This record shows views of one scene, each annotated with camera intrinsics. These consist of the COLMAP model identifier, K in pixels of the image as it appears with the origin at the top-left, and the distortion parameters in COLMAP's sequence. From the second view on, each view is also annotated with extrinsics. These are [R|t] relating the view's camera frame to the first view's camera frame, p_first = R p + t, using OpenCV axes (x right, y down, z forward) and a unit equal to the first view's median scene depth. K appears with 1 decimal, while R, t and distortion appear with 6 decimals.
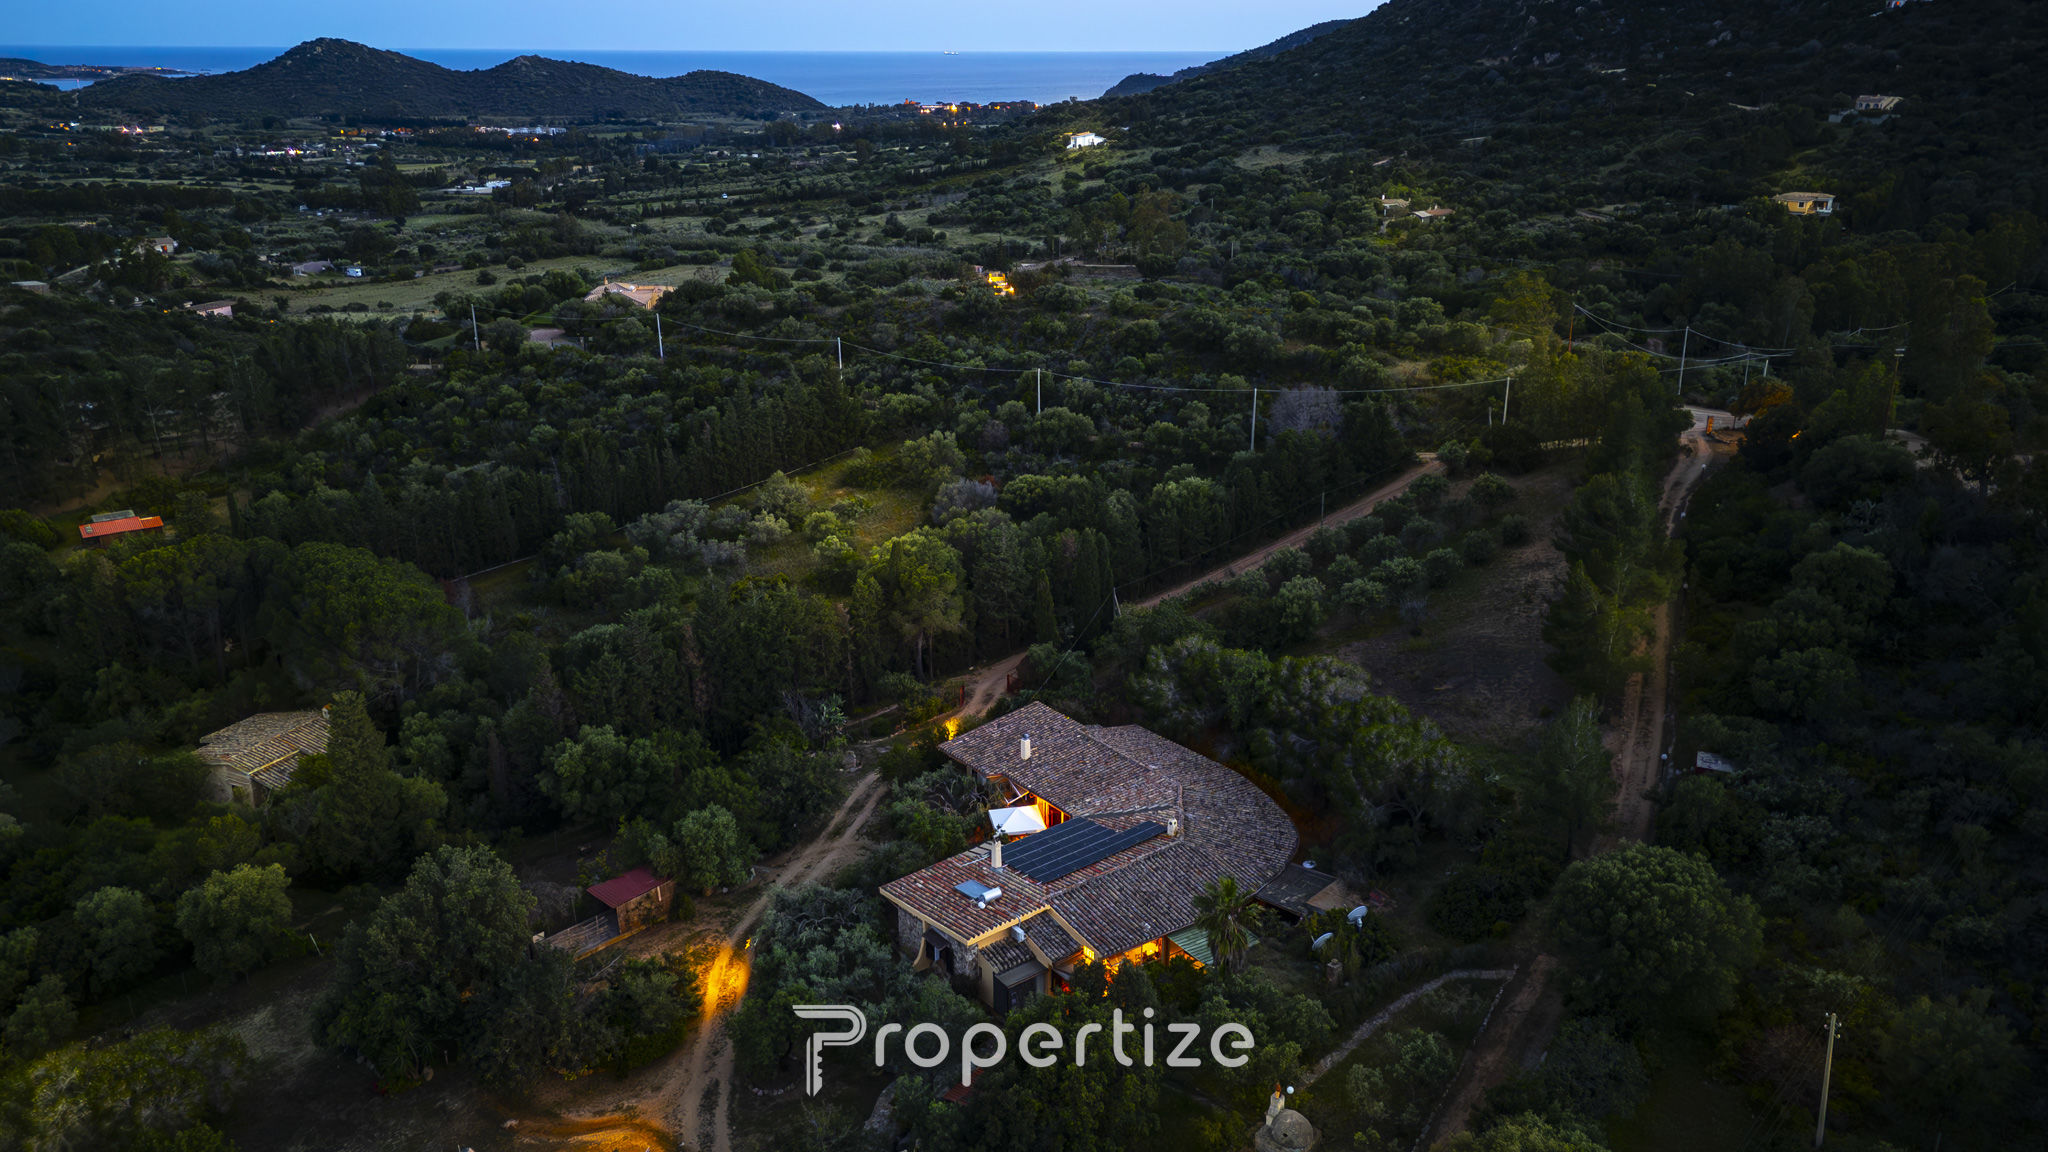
lens RADIAL K [[1532.5, 0, 1024.0], [0, 1532.5, 576.0], [0, 0, 1]] dist [0.076041, -0.064422]
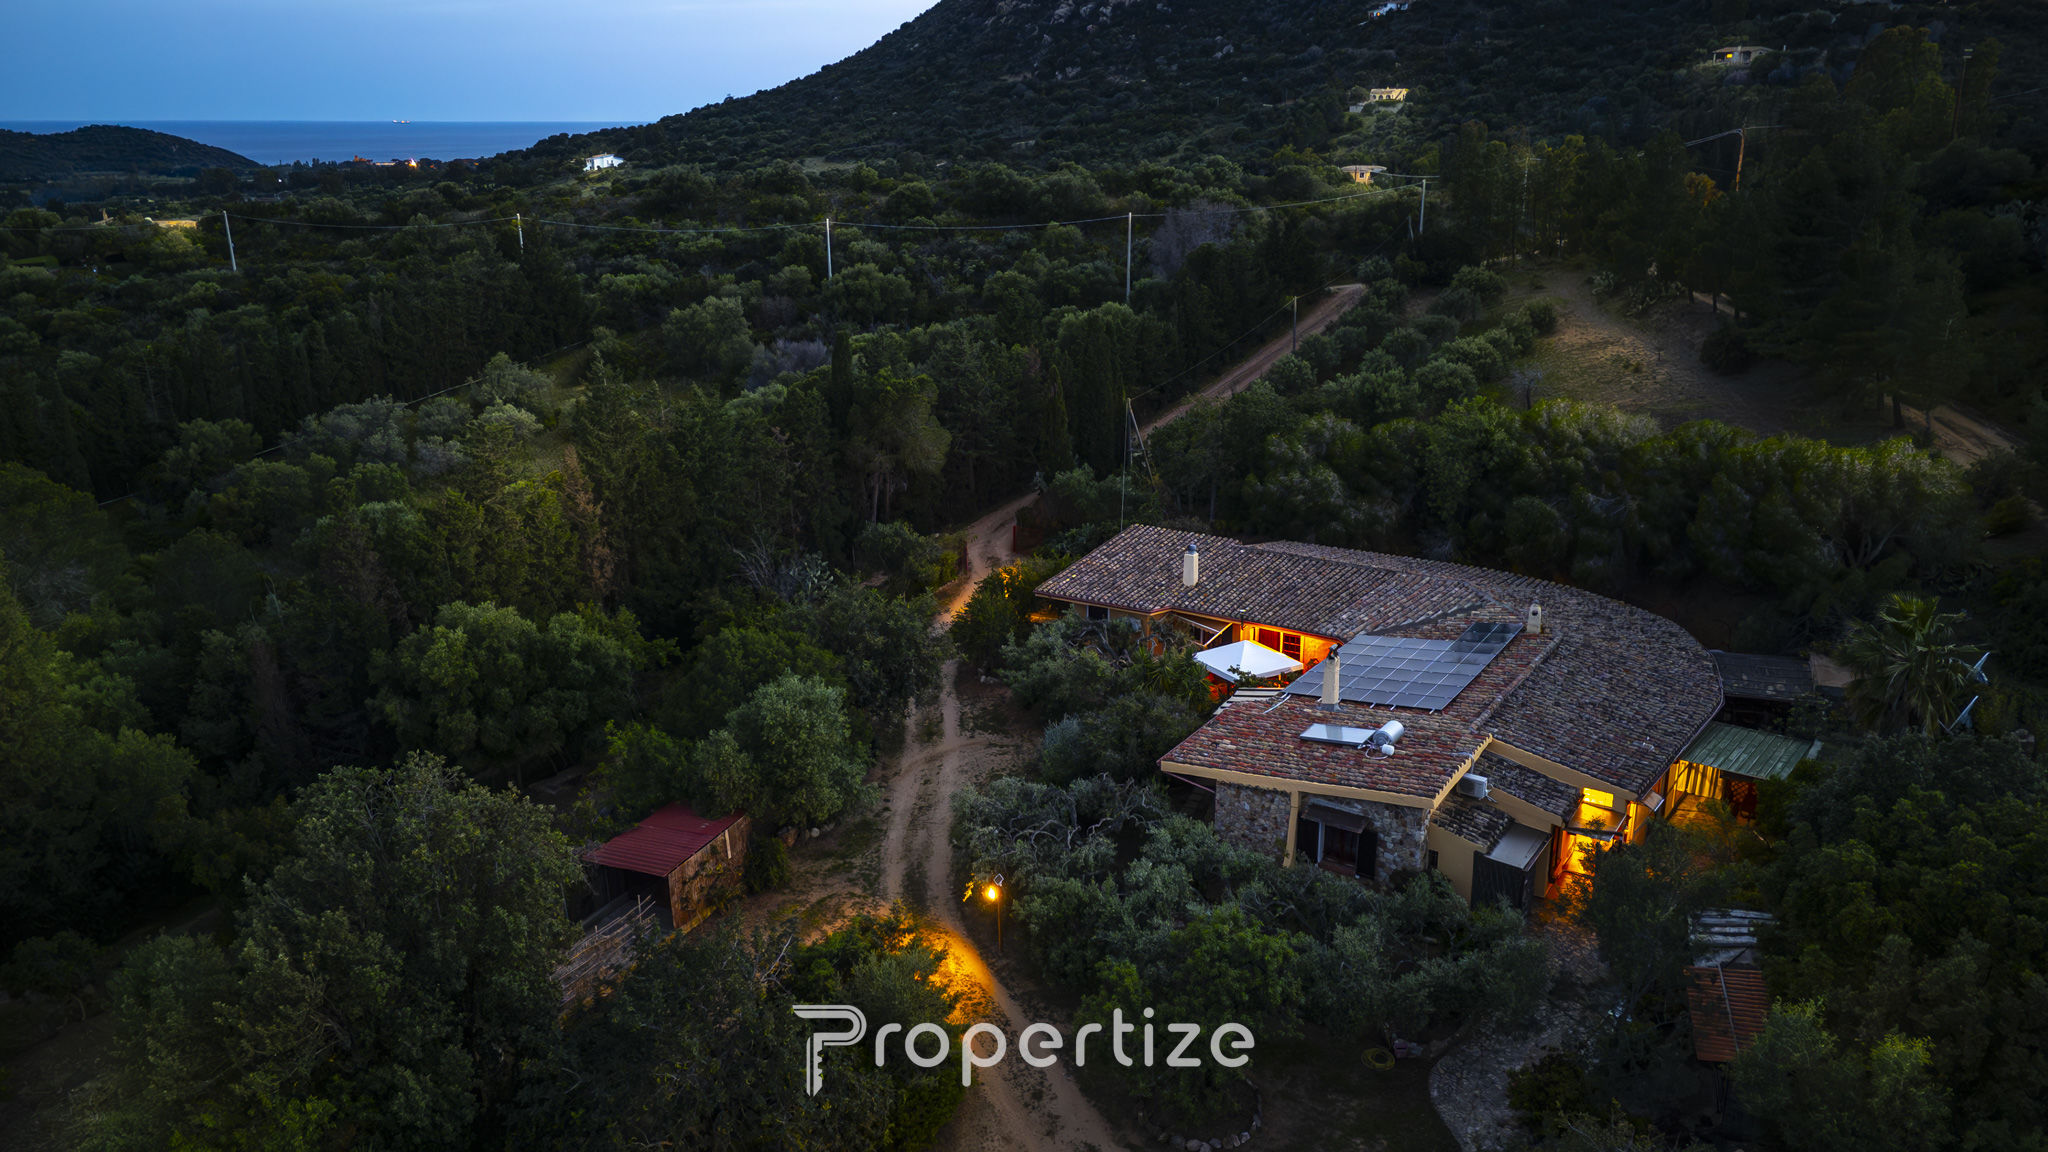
lens RADIAL K [[1532.5, 0, 1024.0], [0, 1532.5, 576.0], [0, 0, 1]] dist [0.076041, -0.064422]
pose [[0.946611, -0.096577, 0.307571, -0.055133], [0.108962, 0.993773, -0.023307, 0.026032], [-0.303405, 0.055576, 0.951240, 0.087840]]
